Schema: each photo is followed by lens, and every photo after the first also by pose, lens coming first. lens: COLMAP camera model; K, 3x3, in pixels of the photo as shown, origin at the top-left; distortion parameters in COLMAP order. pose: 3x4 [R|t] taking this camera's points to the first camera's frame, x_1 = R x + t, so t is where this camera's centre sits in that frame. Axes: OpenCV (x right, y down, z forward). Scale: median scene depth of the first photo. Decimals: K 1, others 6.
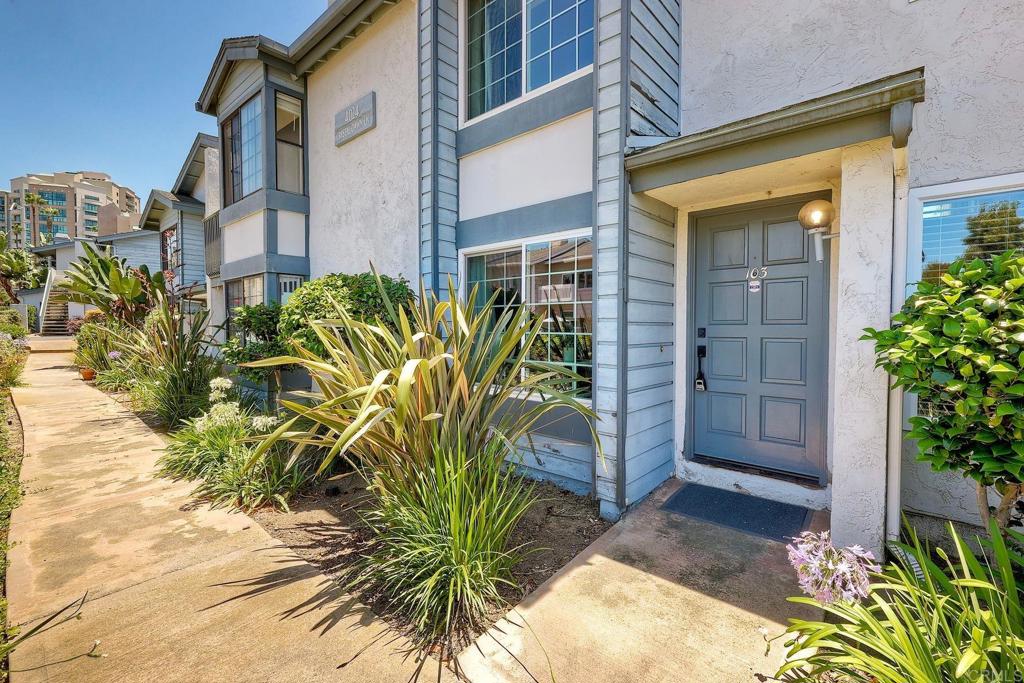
lens RADIAL K [[454.9, 0, 523.1], [0, 454.9, 331.1], [0, 0, 1]] dist [0.002387, 0.000474]
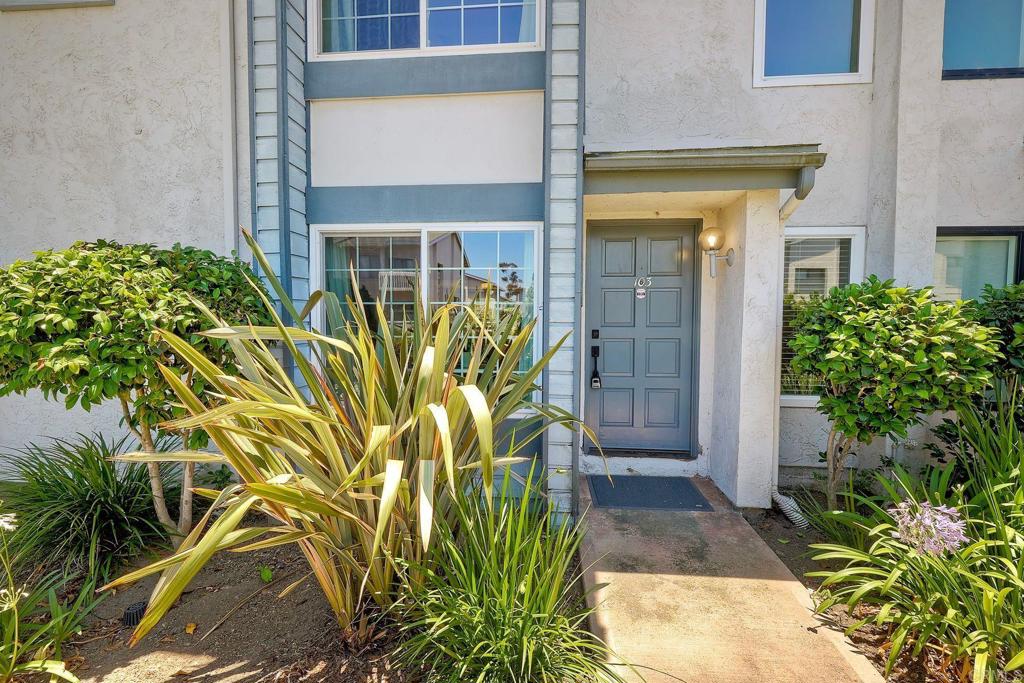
lens RADIAL K [[454.9, 0, 523.1], [0, 454.9, 331.1], [0, 0, 1]] dist [0.002387, 0.000474]
pose [[0.801265, -0.013983, 0.598147, -0.390003], [0.002047, 0.999785, 0.020631, -0.026159], [-0.598307, -0.015307, 0.801121, 0.247946]]
